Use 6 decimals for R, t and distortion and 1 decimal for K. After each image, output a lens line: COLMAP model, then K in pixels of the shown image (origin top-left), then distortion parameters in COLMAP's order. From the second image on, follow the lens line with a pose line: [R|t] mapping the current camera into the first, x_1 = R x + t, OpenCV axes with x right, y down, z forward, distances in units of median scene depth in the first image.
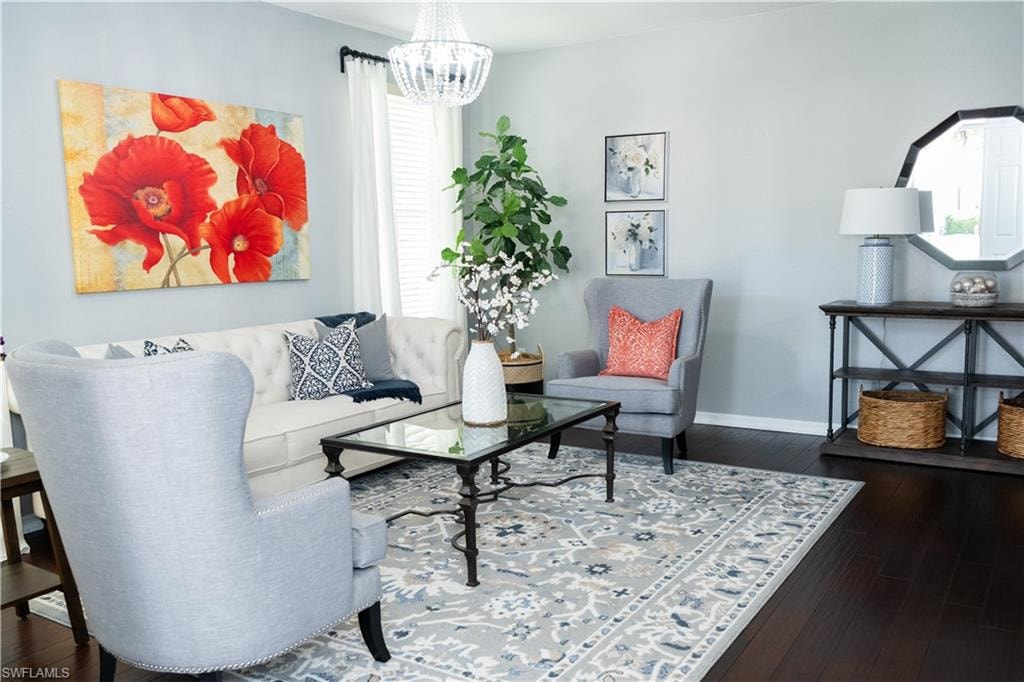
lens RADIAL K [[872.5, 0, 512.0], [0, 872.5, 341.0], [0, 0, 1]] dist [-0.011716, 0.002091]
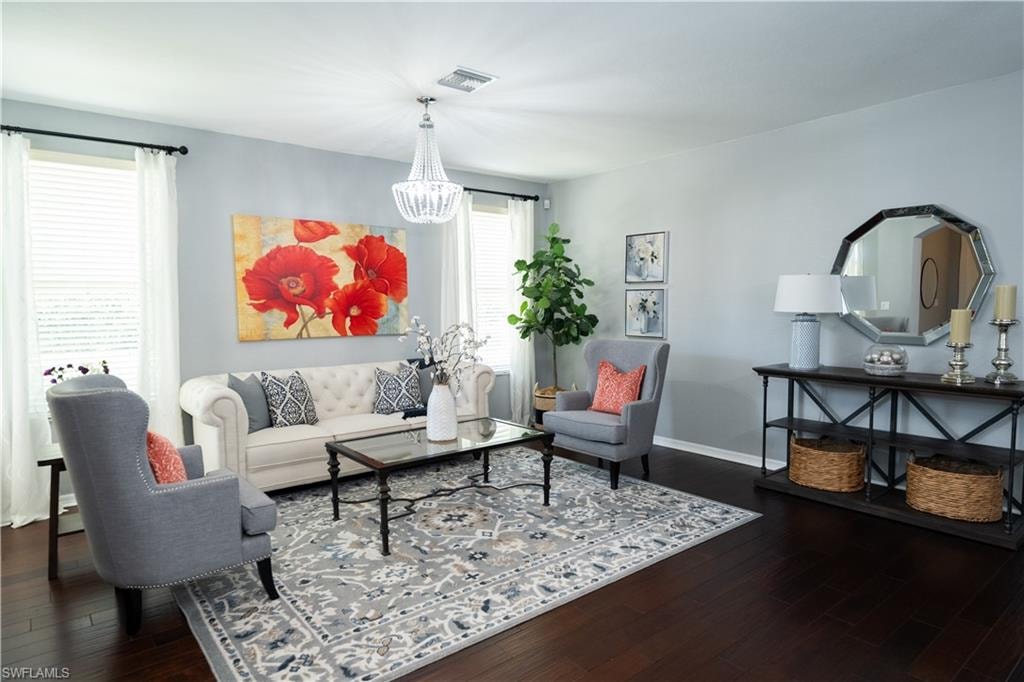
lens RADIAL K [[592.8, 0, 512.0], [0, 592.8, 341.0], [0, 0, 1]] dist [0.001634, 0.000497]
pose [[0.947106, 0.033473, -0.319171, 0.317042], [-0.047225, 0.998255, -0.035441, -0.034489], [0.317428, 0.048639, 0.947034, 0.079777]]
